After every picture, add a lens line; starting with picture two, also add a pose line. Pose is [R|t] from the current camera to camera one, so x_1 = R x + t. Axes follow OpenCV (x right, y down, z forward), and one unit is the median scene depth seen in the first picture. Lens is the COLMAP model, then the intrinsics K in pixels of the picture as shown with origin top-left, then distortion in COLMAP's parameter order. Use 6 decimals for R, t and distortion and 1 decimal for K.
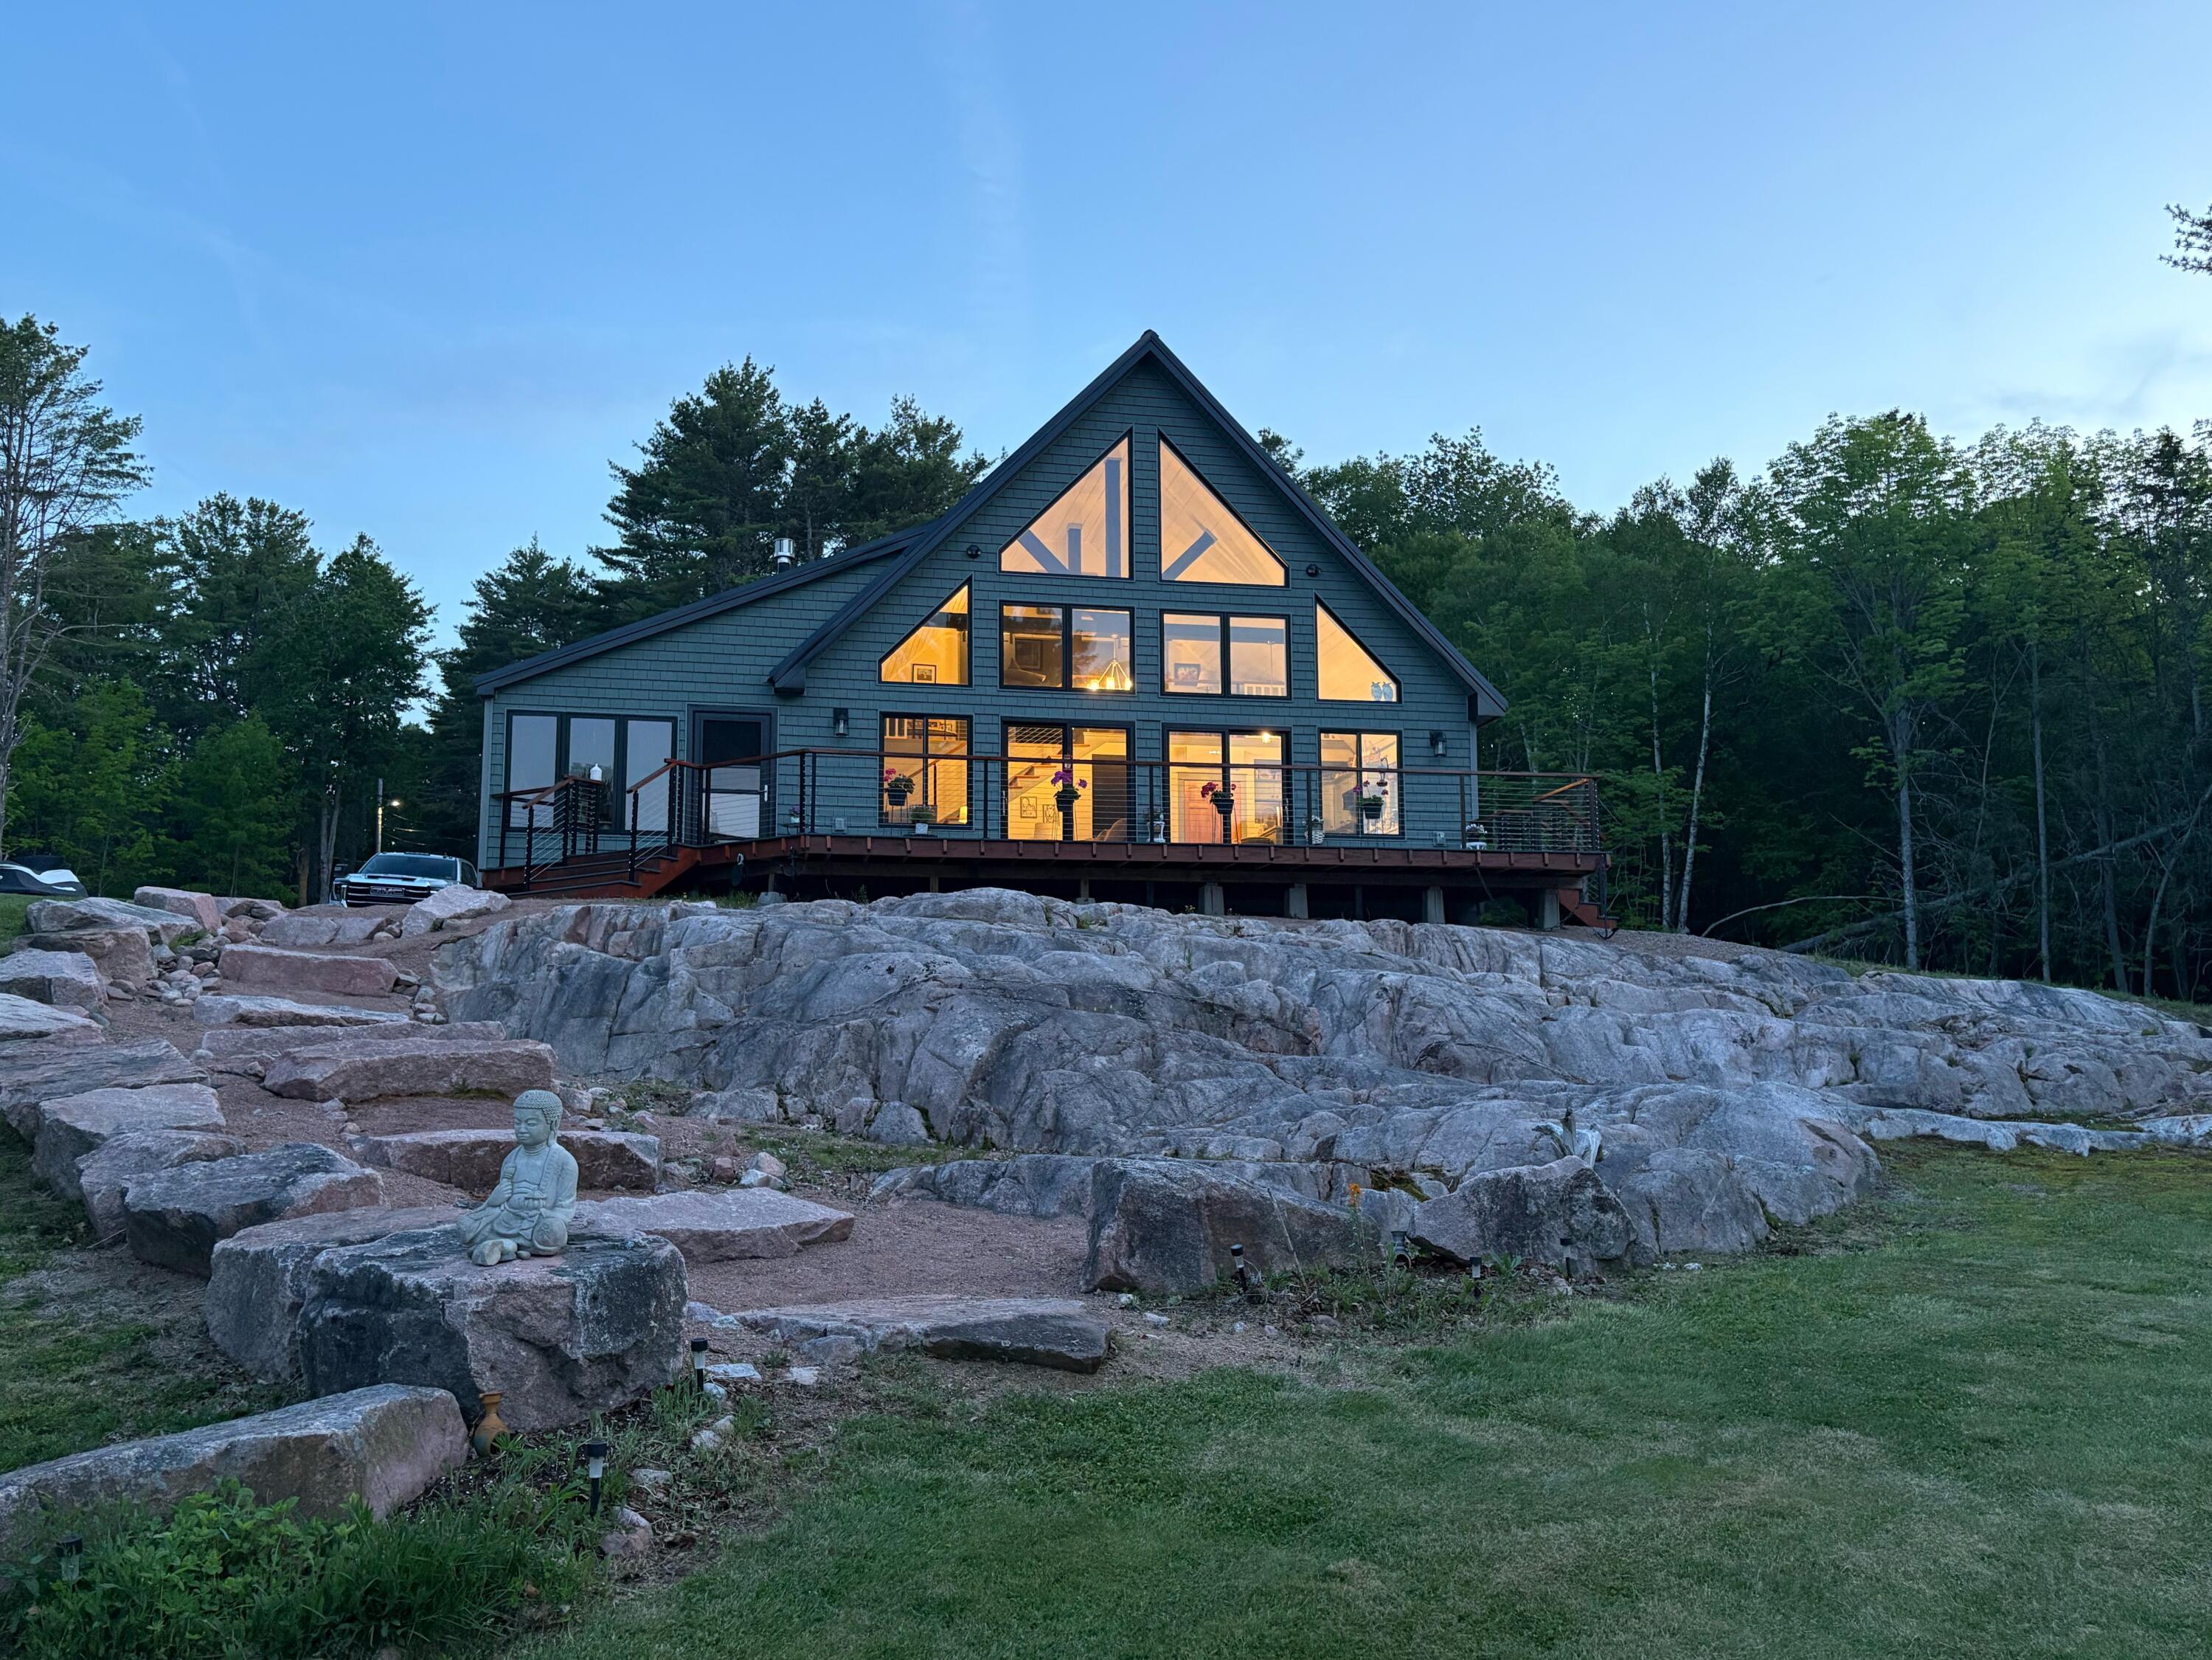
lens RADIAL K [[1819.7, 0, 1105.7], [0, 1819.7, 846.9], [0, 0, 1]] dist [0.067593, -0.003022]
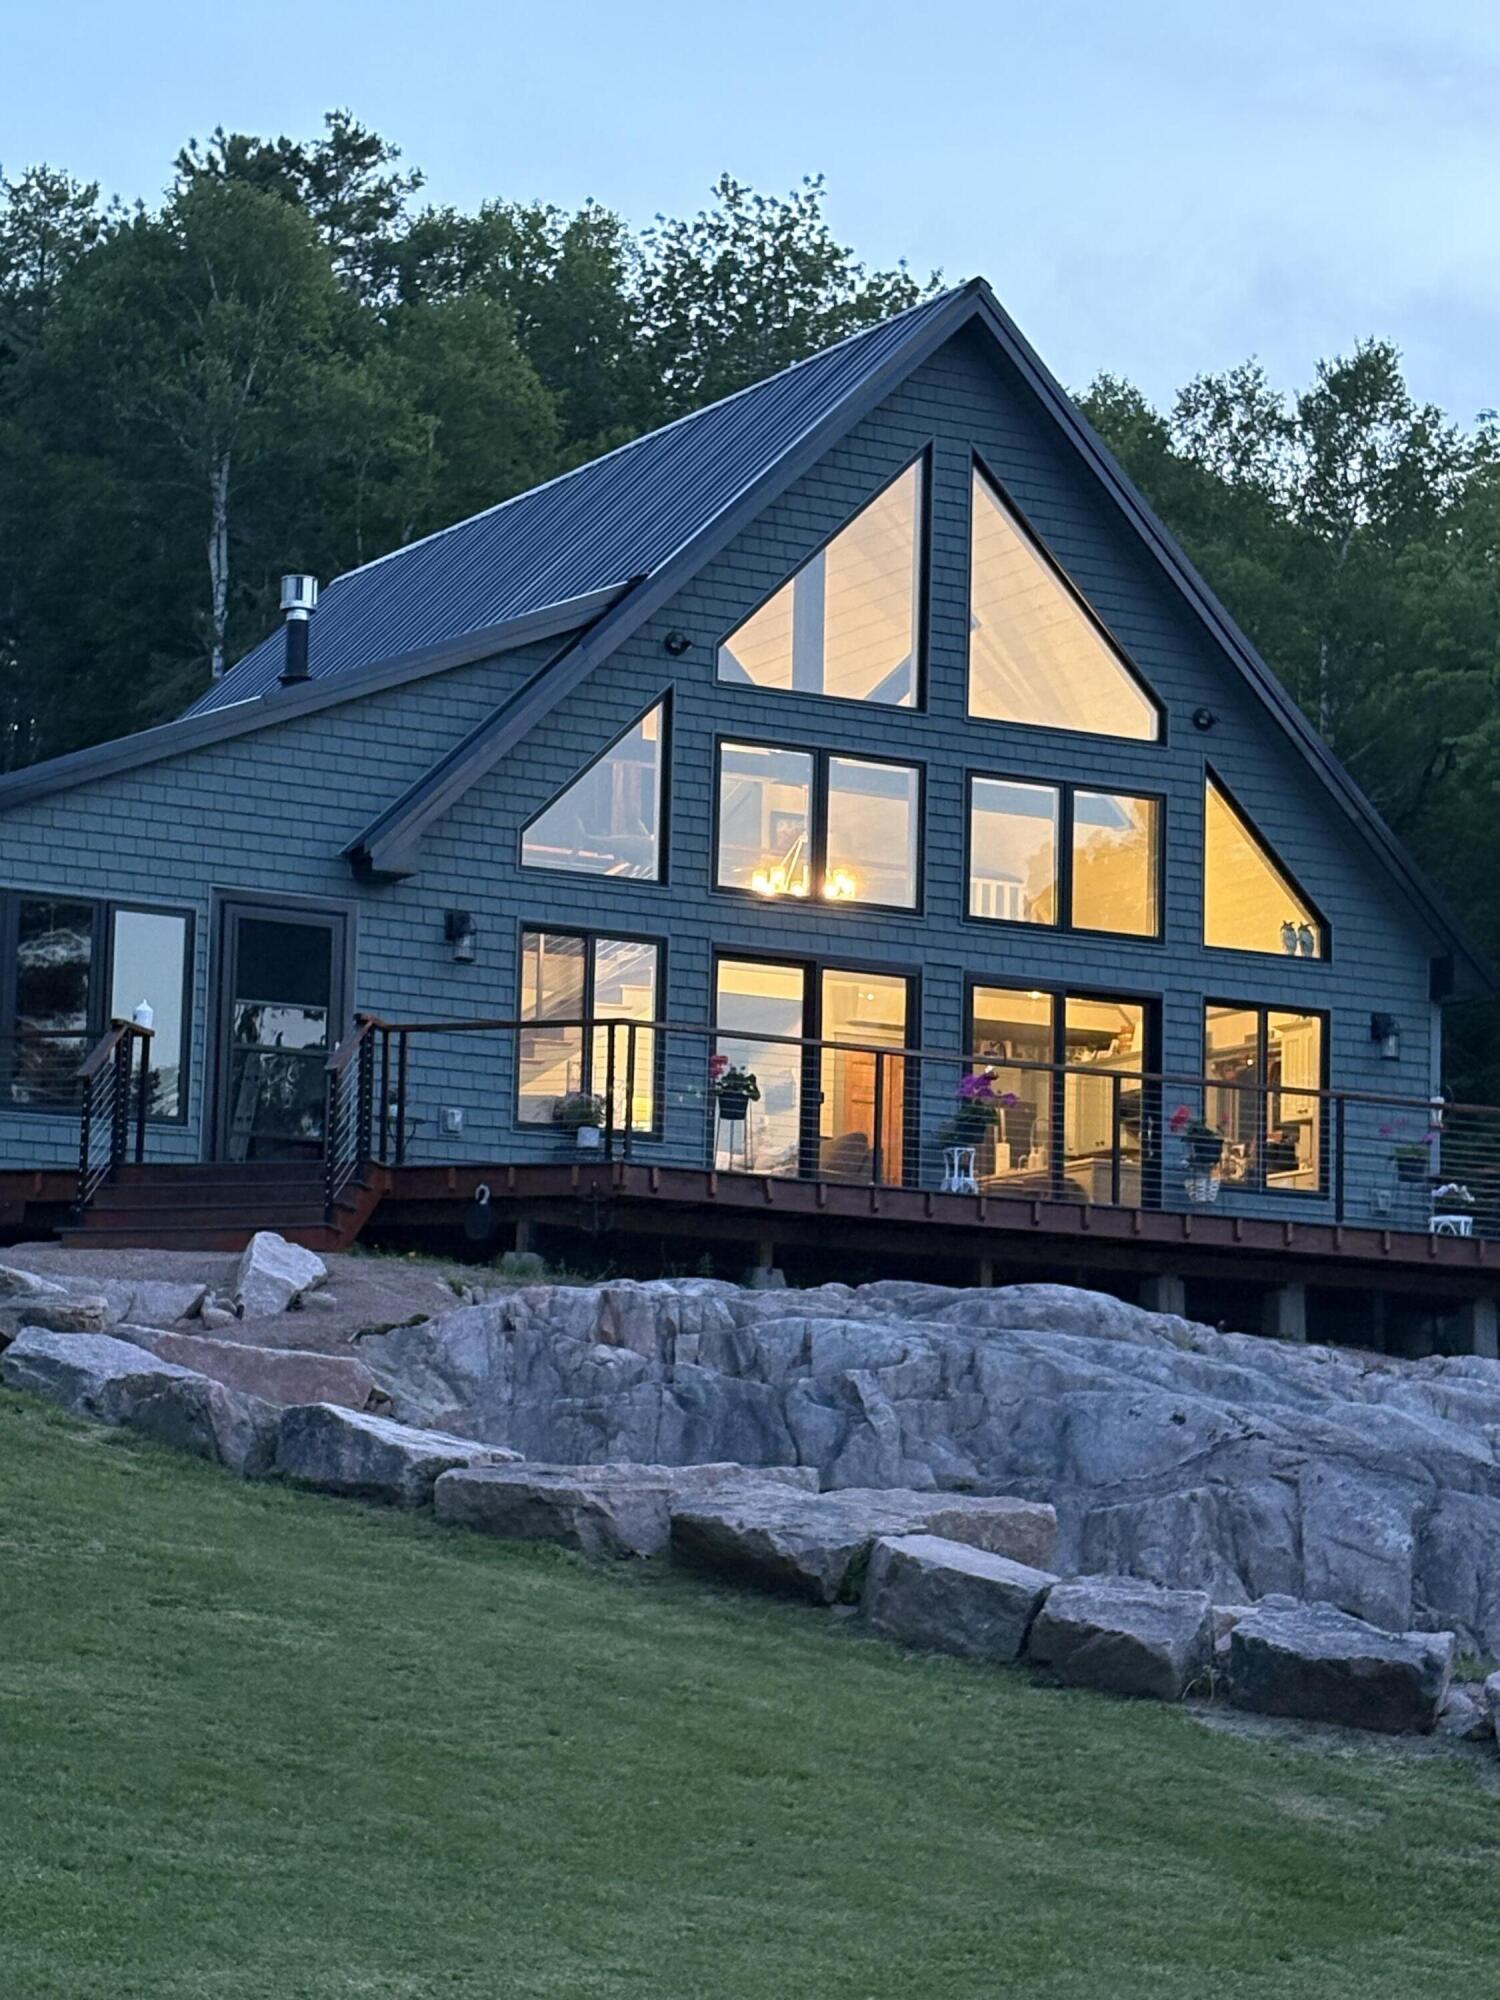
lens RADIAL K [[4767.8, 0, 750.6], [0, 4767.8, 992.6], [0, 0, 1]] dist [0.226360, 0.000000]
pose [[0.957338, 0.072749, 0.279664, -0.440470], [-0.069907, 0.997350, -0.020136, -0.026484], [-0.280387, -0.000274, 0.959887, -0.401049]]
